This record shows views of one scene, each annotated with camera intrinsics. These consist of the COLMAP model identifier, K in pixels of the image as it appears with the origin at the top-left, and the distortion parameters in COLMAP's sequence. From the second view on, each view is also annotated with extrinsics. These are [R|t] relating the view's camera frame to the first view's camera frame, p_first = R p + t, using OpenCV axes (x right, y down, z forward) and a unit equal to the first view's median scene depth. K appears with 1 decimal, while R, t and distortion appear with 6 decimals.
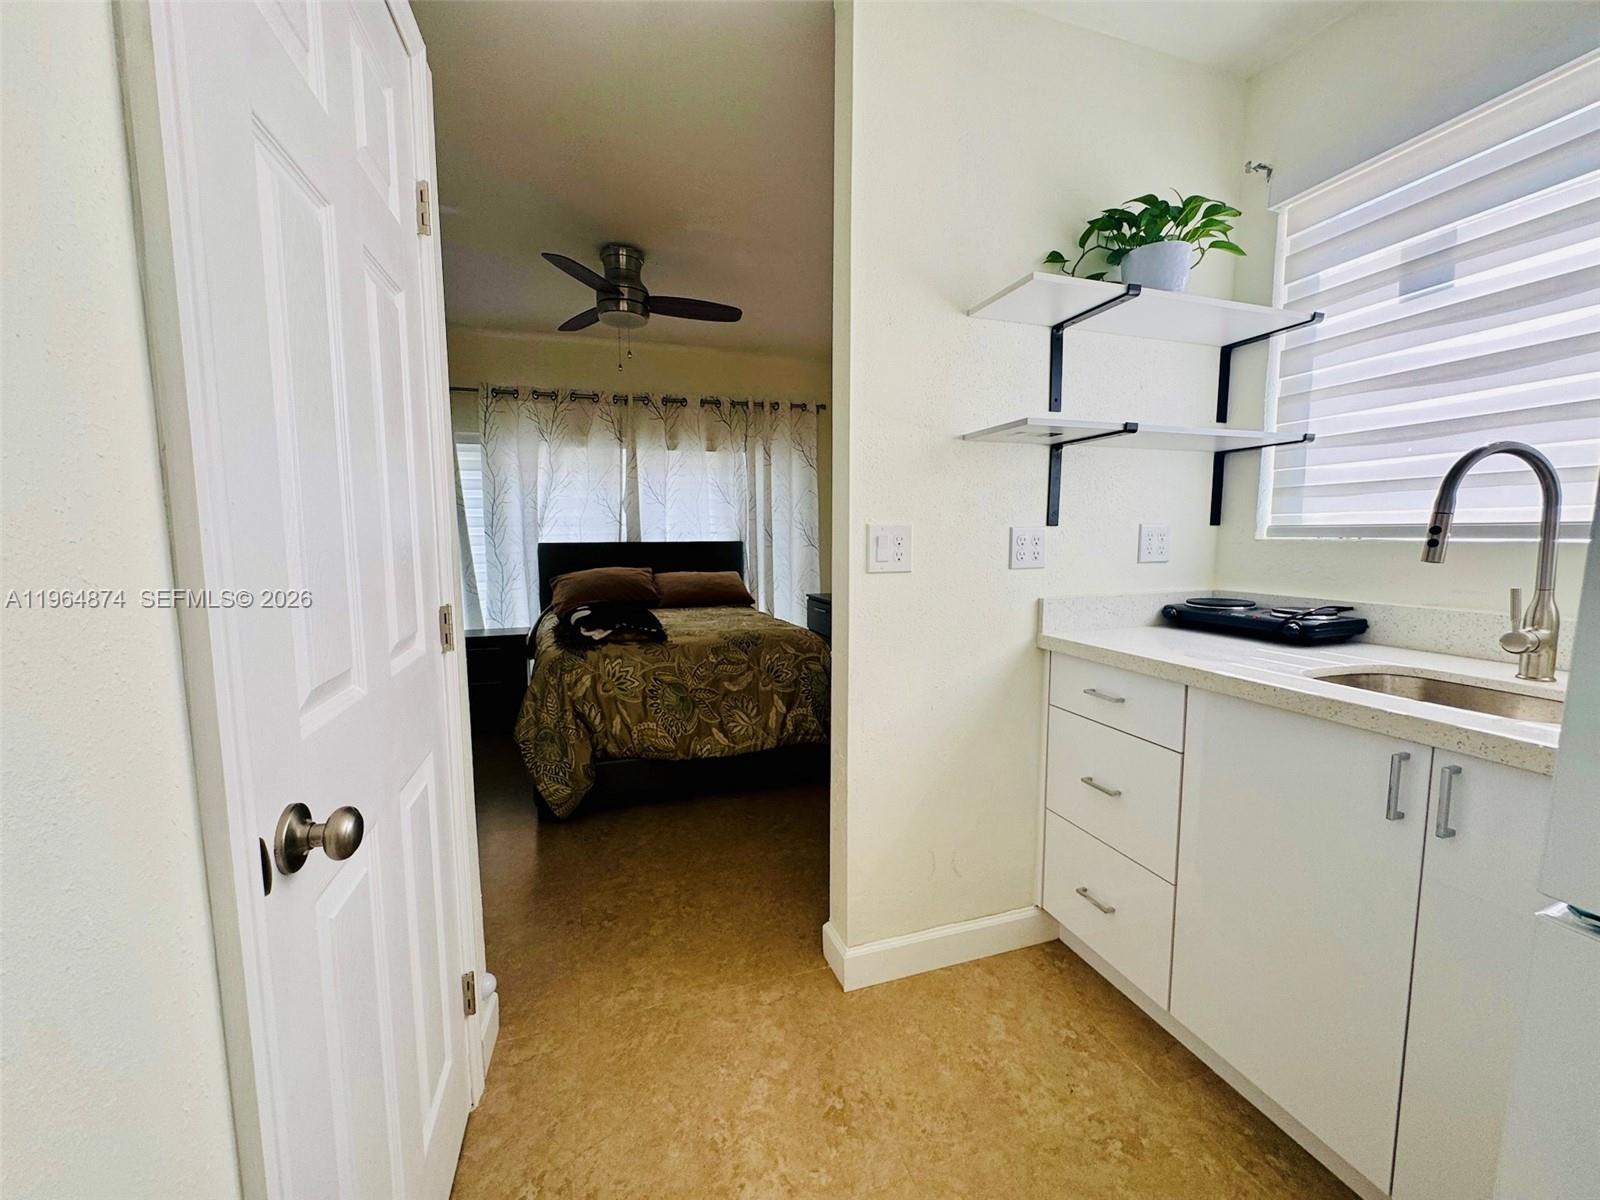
lens RADIAL K [[640.5, 0, 800.0], [0, 640.5, 600.0], [0, 0, 1]] dist [-0.001497, 0.000095]
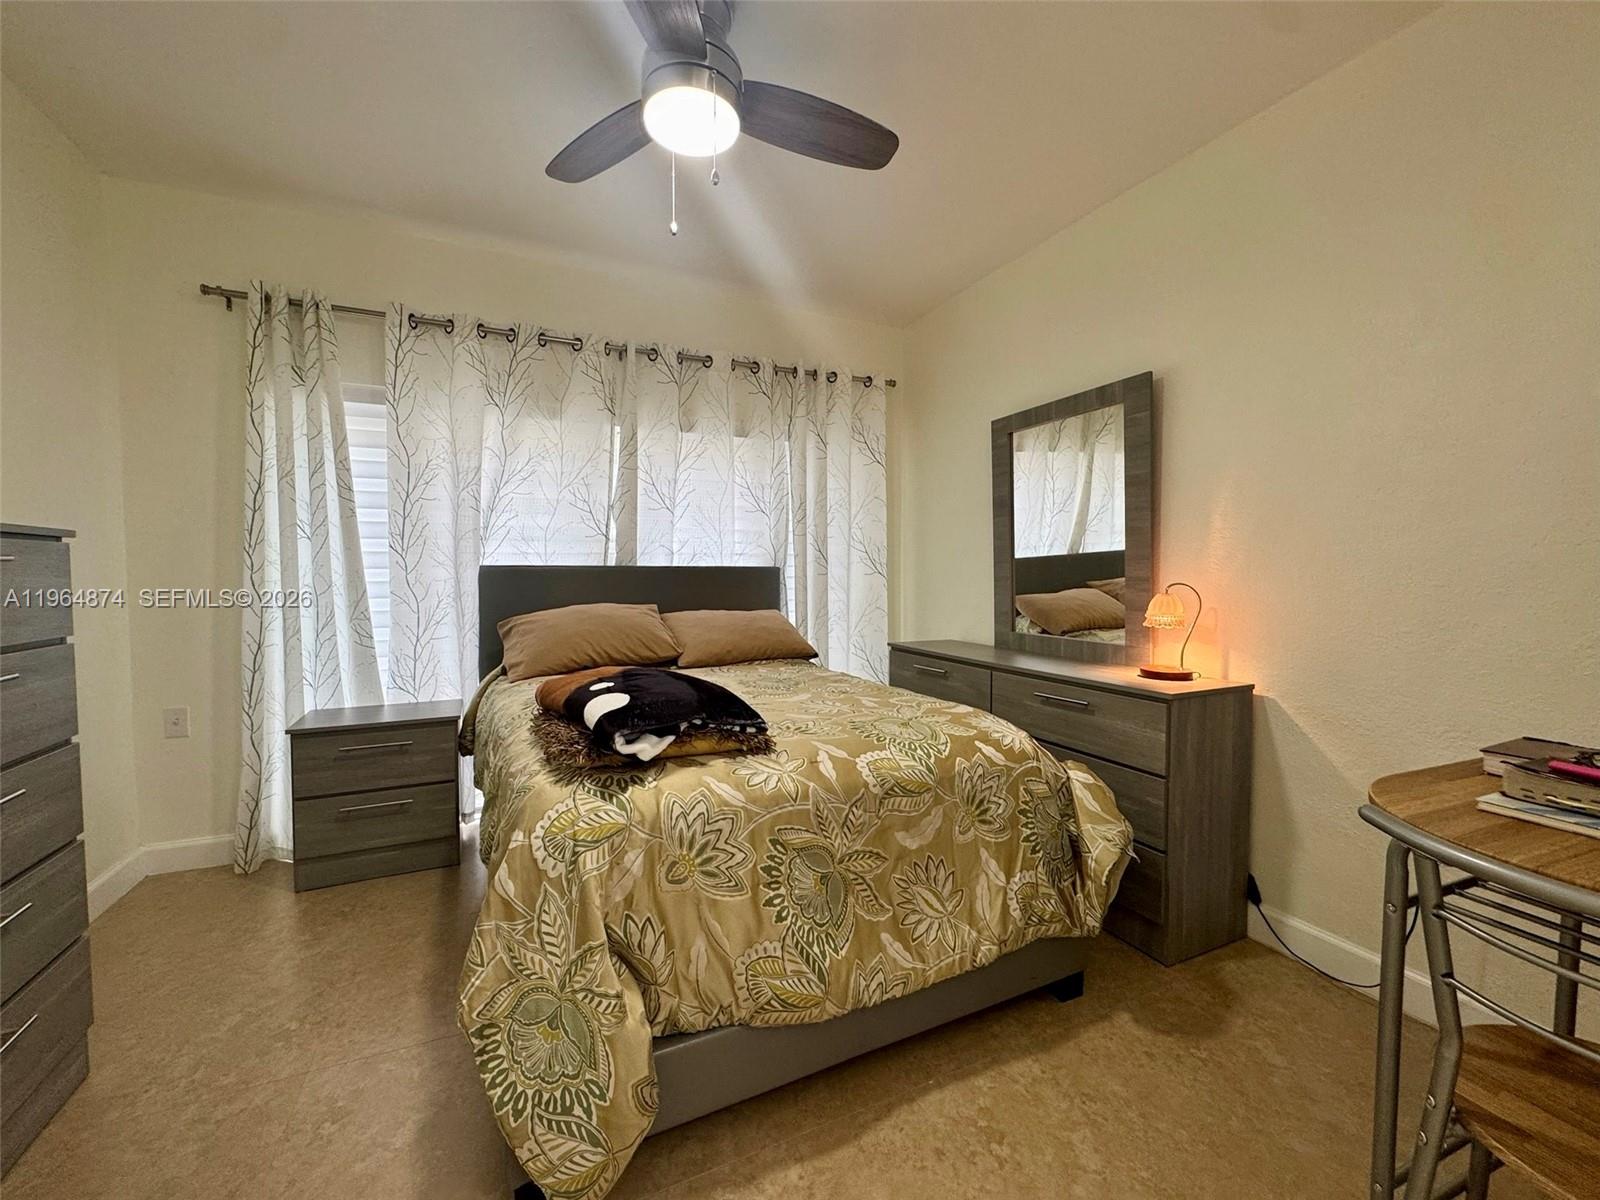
lens RADIAL K [[640.5, 0, 800.0], [0, 640.5, 600.0], [0, 0, 1]] dist [-0.001497, 0.000095]
pose [[0.992840, 0.000887, 0.119446, -0.177985], [0.006049, 0.998316, -0.057690, -0.017388], [-0.119296, 0.057999, 0.991163, 0.354426]]
